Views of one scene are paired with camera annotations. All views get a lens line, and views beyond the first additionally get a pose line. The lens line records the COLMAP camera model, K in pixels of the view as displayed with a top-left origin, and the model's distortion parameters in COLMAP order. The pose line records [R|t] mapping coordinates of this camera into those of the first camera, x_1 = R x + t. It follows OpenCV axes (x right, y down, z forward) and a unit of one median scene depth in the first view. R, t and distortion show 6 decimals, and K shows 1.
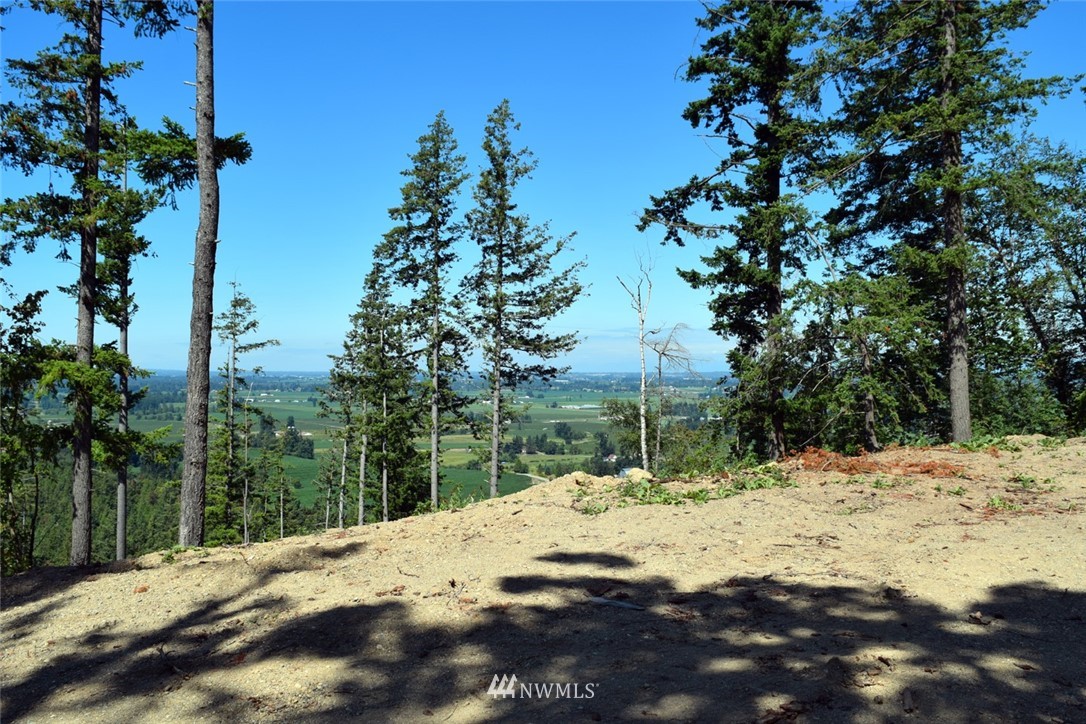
lens RADIAL K [[862.5, 0, 577.3], [0, 862.5, 363.3], [0, 0, 1]] dist [0.002661, 0.004224]
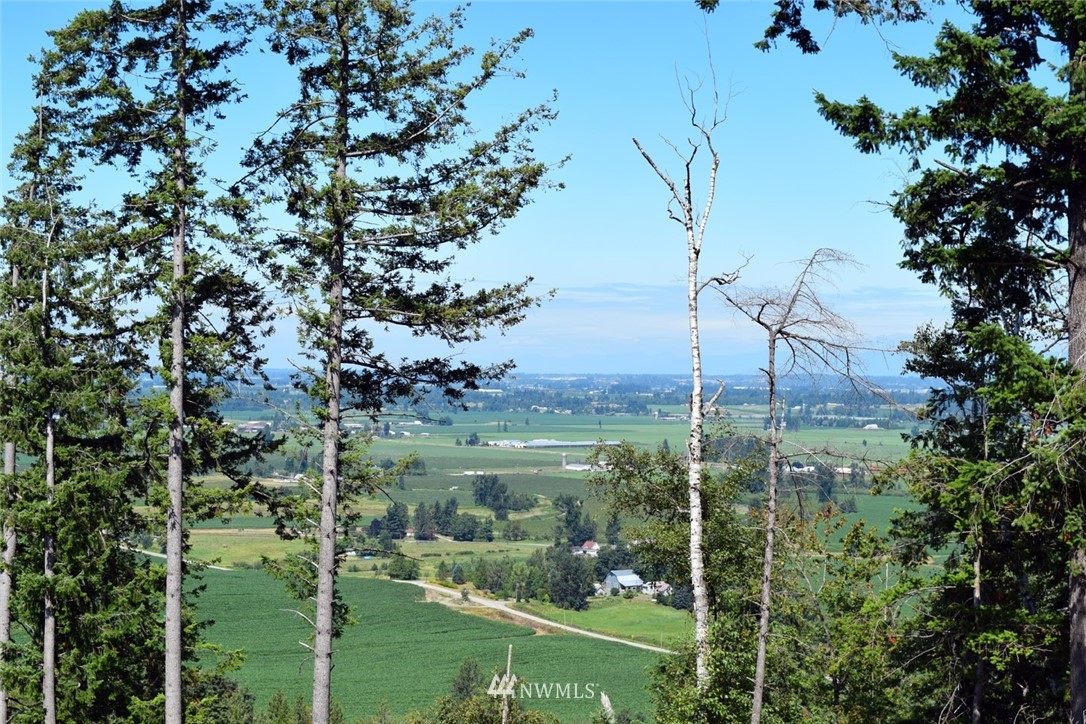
lens RADIAL K [[1763.8, 0, 543.0], [0, 1763.8, 362.0], [0, 0, 1]] dist [0.001904, 0.011017]
pose [[0.999888, 0.007791, 0.012776, -0.007389], [-0.007845, 0.999960, 0.004198, -0.001048], [-0.012742, -0.004298, 0.999910, 0.259369]]
